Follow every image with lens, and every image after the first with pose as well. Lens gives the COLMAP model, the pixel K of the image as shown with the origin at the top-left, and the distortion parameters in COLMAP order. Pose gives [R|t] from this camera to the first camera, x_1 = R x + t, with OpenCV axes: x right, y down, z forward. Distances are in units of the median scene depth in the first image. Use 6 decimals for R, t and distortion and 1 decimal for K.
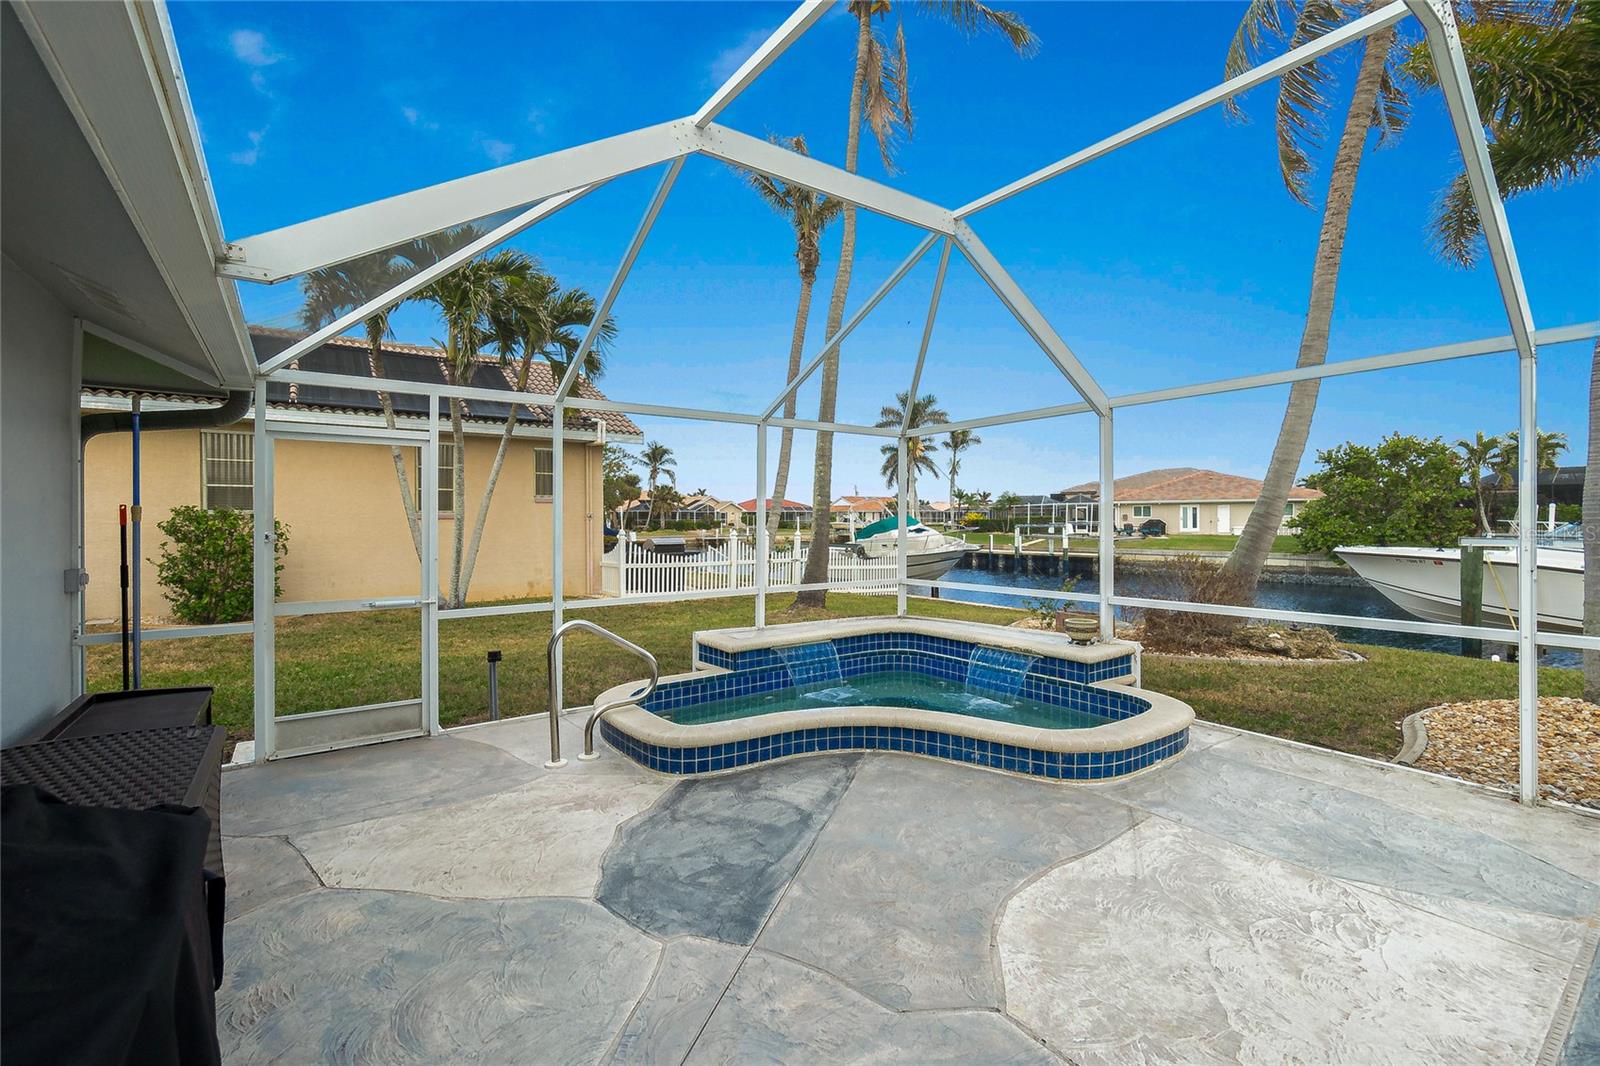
lens RADIAL K [[701.4, 0, 800.7], [0, 701.4, 515.4], [0, 0, 1]] dist [0.001714, 0.000434]
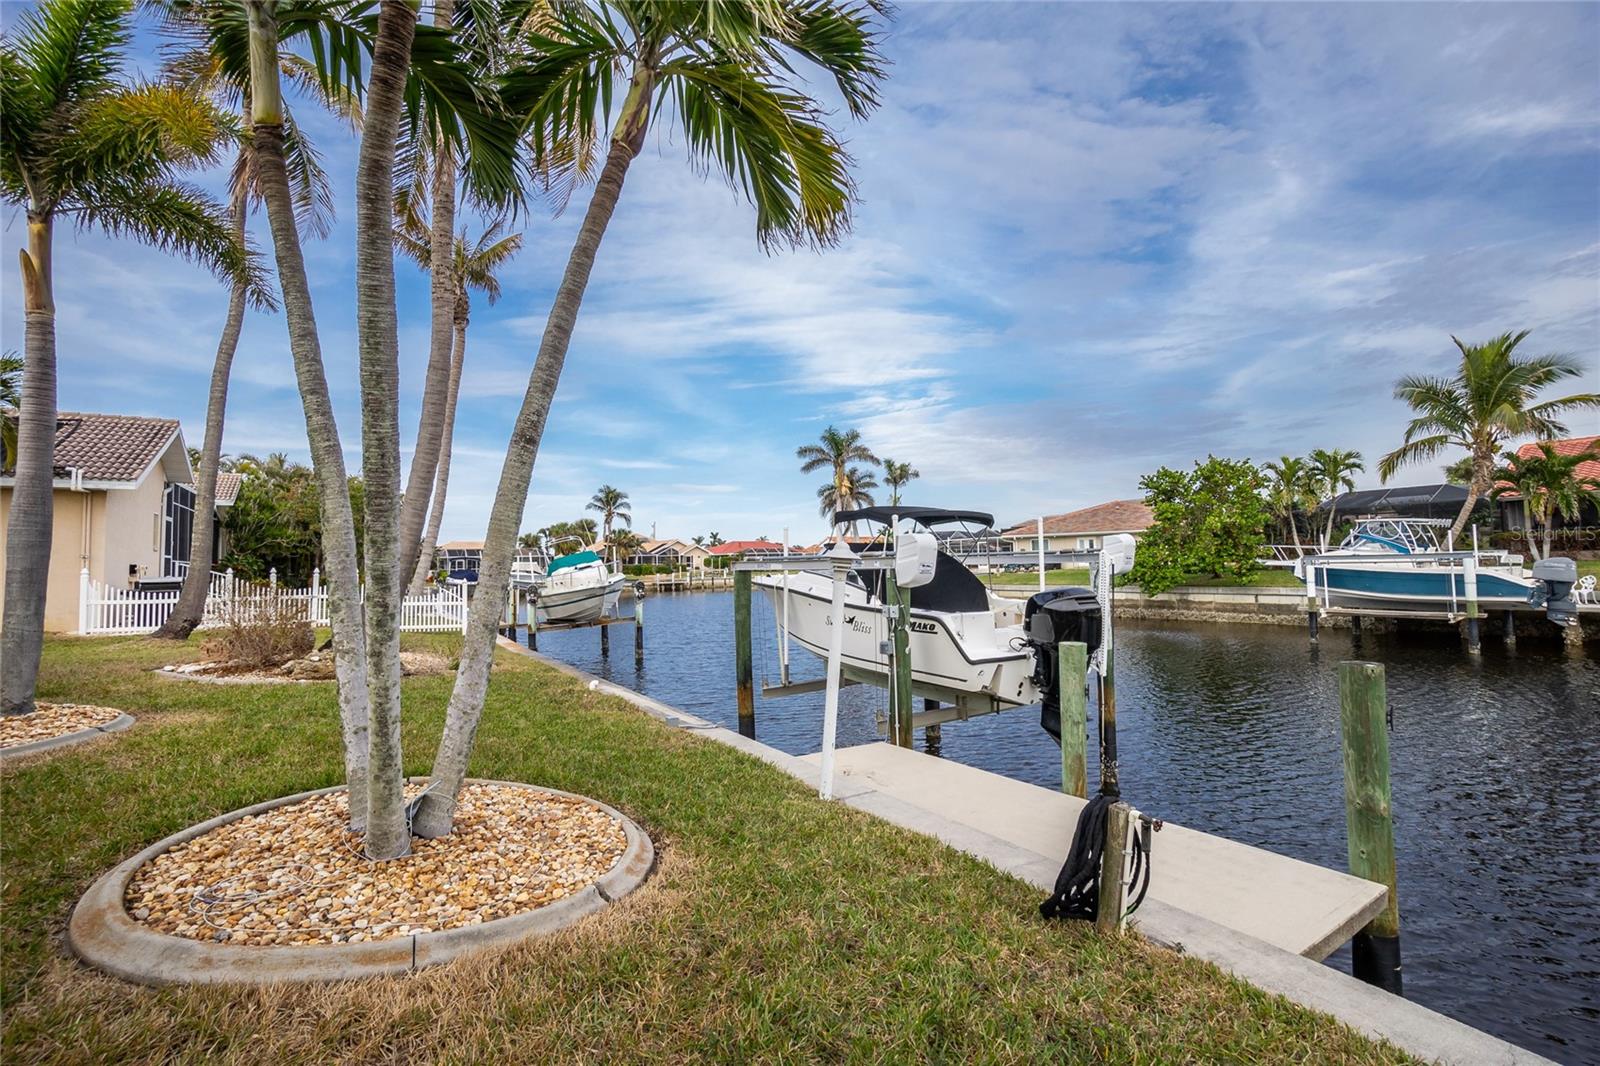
lens RADIAL K [[728.0, 0, 791.8], [0, 728.0, 524.9], [0, 0, 1]] dist [-0.038101, 0.000229]
pose [[0.997060, -0.023231, -0.073017, 0.123873], [0.019830, 0.998700, -0.046965, 0.003449], [0.074013, 0.045379, 0.996224, -0.000281]]
